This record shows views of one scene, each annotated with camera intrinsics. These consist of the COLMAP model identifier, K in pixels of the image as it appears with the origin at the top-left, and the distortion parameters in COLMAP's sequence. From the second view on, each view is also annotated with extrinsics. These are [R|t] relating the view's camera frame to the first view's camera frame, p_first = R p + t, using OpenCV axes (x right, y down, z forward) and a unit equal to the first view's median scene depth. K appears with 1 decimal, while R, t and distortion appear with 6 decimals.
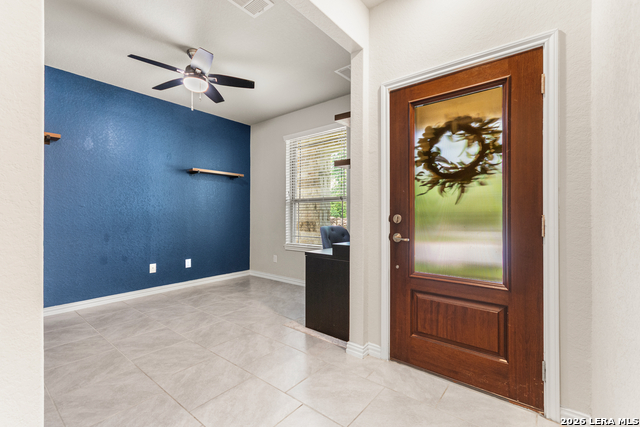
lens RADIAL K [[286.5, 0, 317.8], [0, 286.5, 214.8], [0, 0, 1]] dist [0.003426, 0.000220]
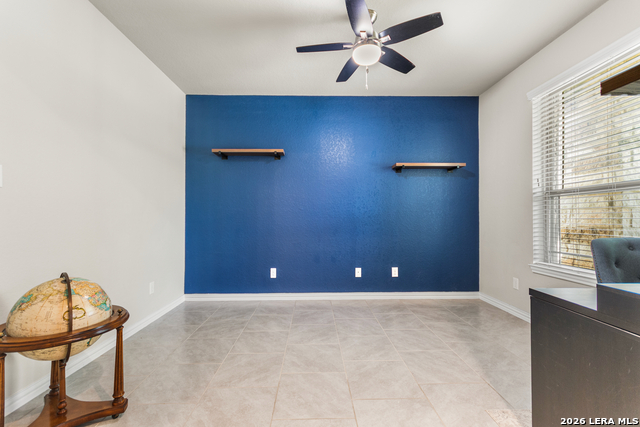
lens RADIAL K [[286.5, 0, 309.0], [0, 286.5, 217.0], [0, 0, 1]] dist [0.003426, 0.000220]
pose [[0.645304, -0.004779, -0.763911, 0.075557], [0.001063, 0.999985, -0.005359, 0.005693], [0.763925, 0.002646, 0.645299, 0.324458]]
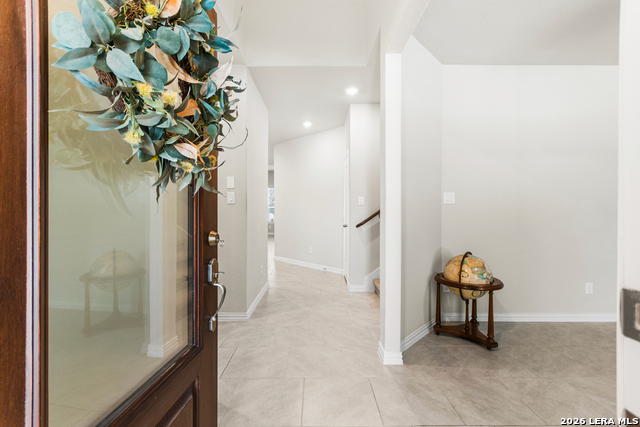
lens RADIAL K [[286.5, 0, 320.2], [0, 286.5, 215.3], [0, 0, 1]] dist [0.003426, 0.000220]
pose [[-0.800023, 0.001661, -0.599967, 0.279807], [0.003901, 0.999989, -0.002433, -0.010600], [0.599956, -0.004287, -0.800021, 0.686669]]
